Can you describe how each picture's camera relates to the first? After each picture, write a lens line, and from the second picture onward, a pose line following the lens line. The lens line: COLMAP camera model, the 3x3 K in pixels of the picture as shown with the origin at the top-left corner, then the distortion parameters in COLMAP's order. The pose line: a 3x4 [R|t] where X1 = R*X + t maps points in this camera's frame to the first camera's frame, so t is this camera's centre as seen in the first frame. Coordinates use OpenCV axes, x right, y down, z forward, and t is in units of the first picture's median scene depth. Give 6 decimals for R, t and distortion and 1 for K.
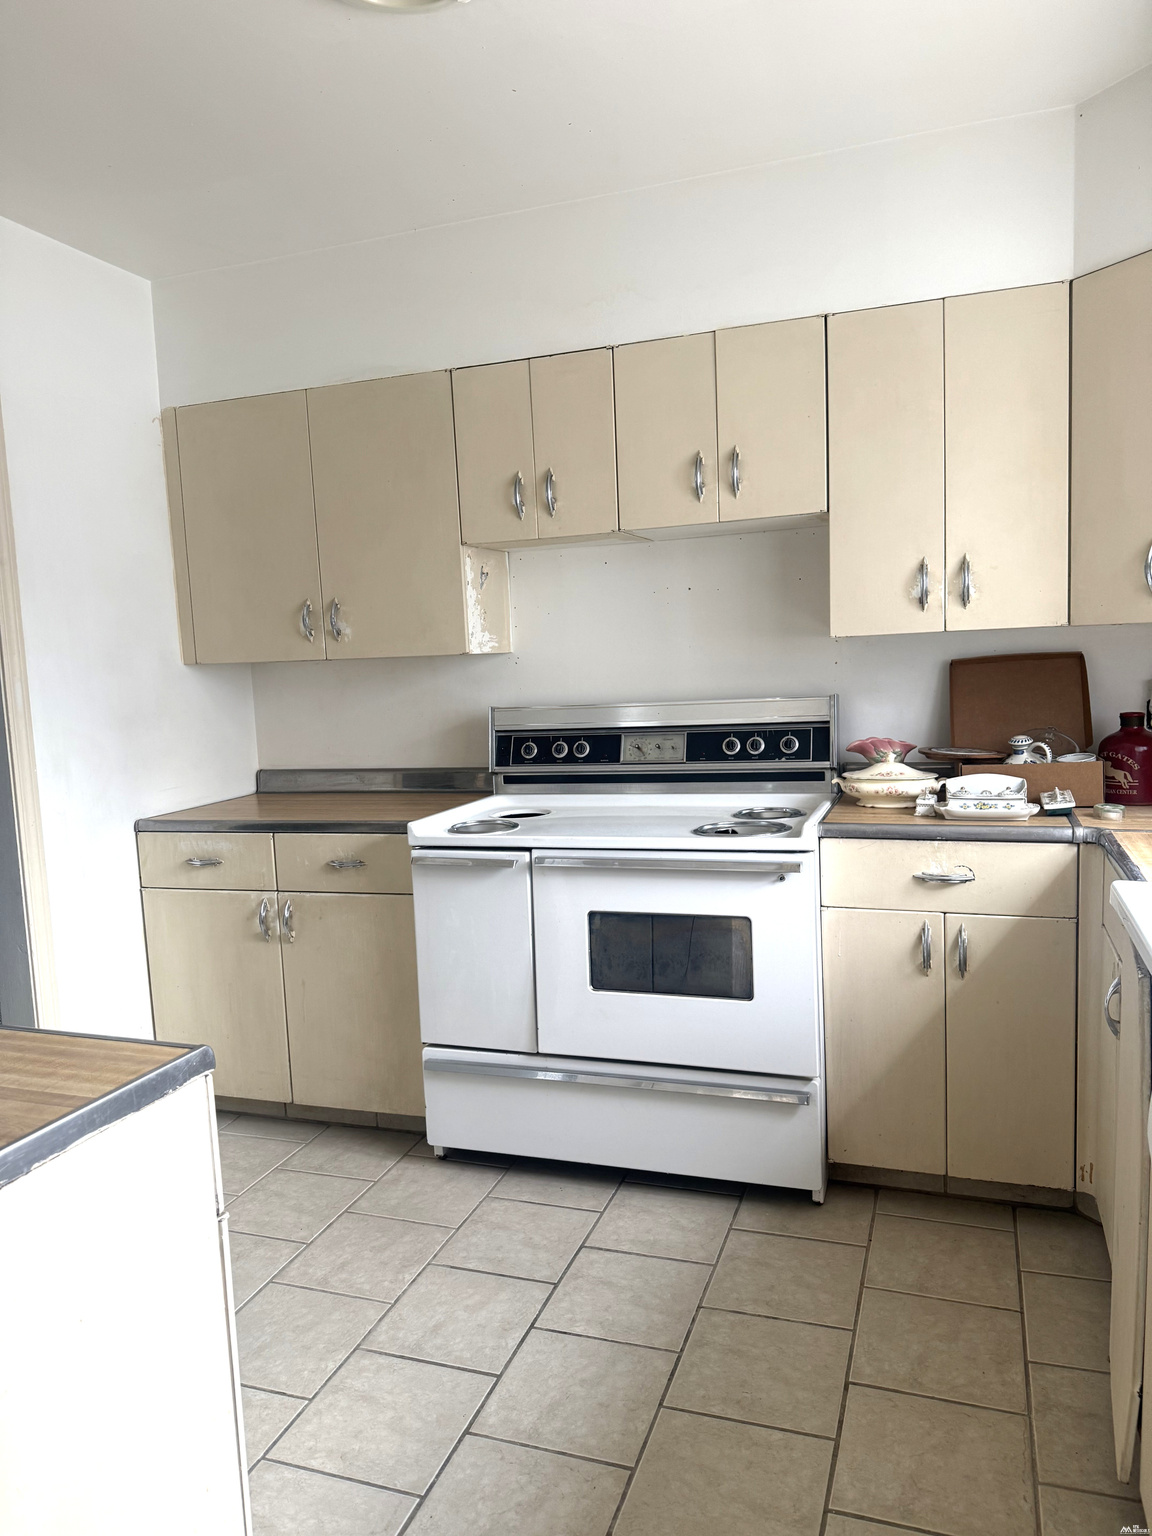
lens RADIAL K [[1075.7, 0, 575.7], [0, 1075.7, 789.4], [0, 0, 1]] dist [0.113303, -0.216806]
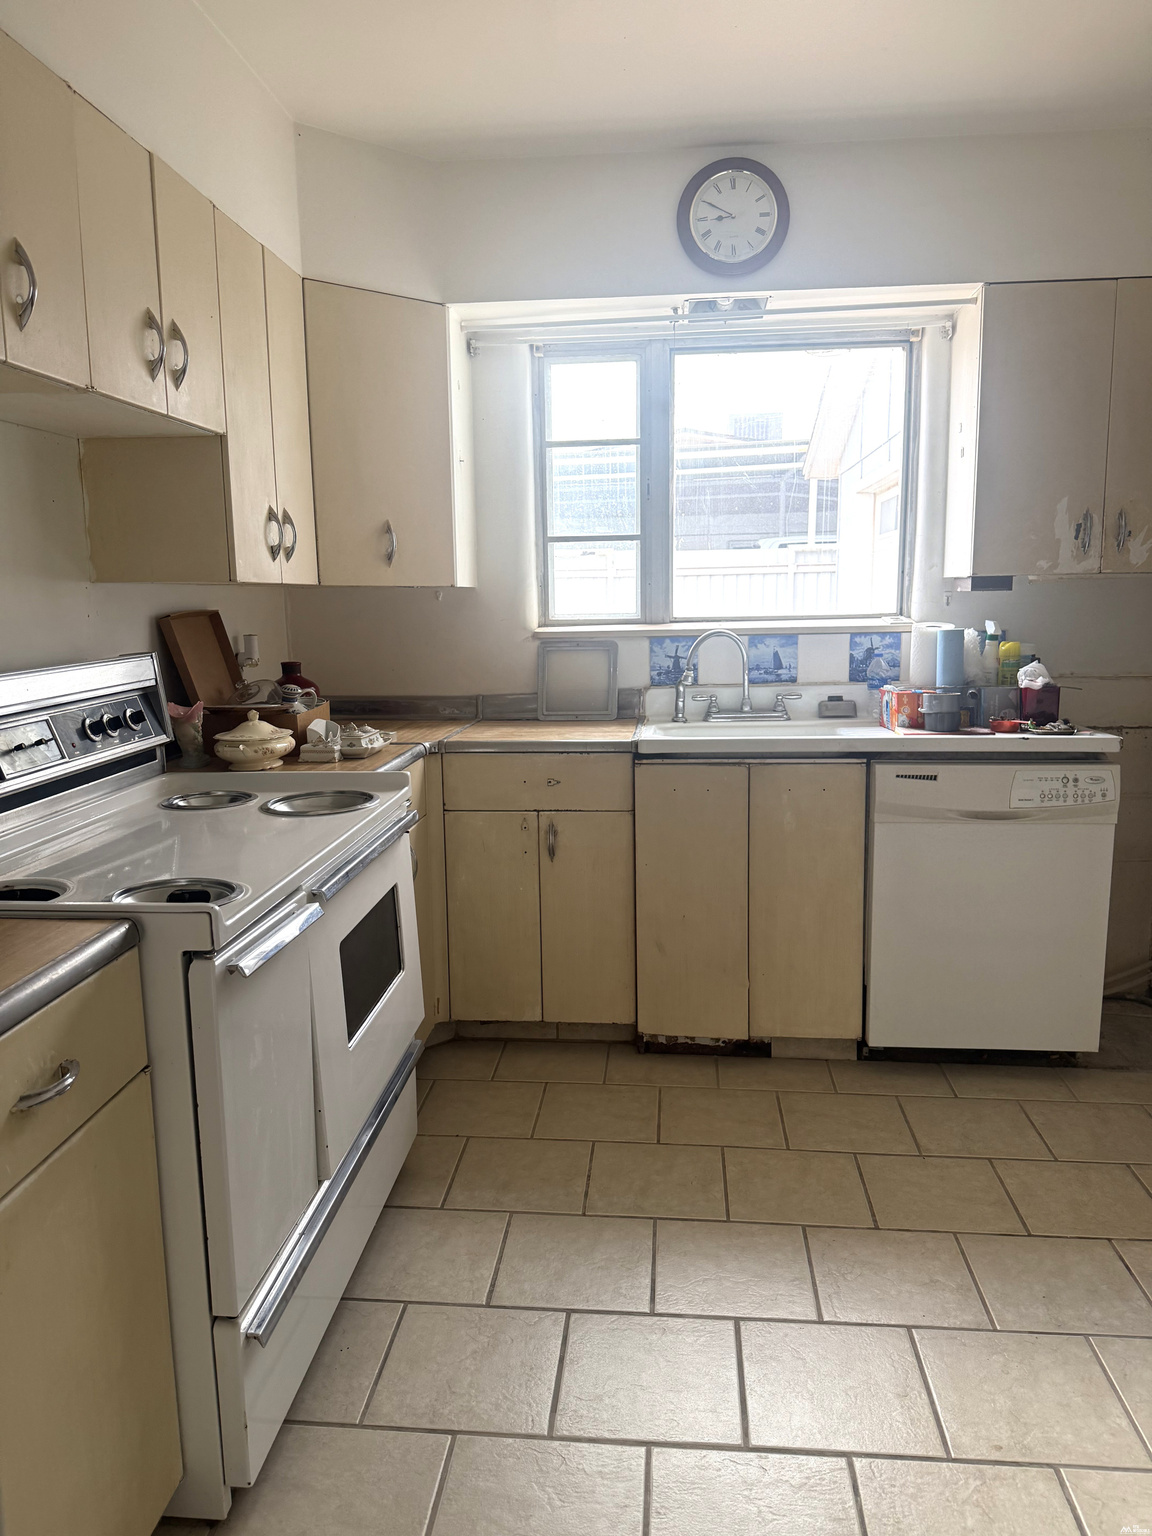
lens RADIAL K [[1075.7, 0, 575.7], [0, 1075.7, 789.4], [0, 0, 1]] dist [0.113303, -0.216806]
pose [[-0.249124, -0.129984, 0.959709, -0.831489], [0.130589, 0.977394, 0.166278, -0.107517], [-0.959627, 0.166751, -0.226518, 1.151138]]
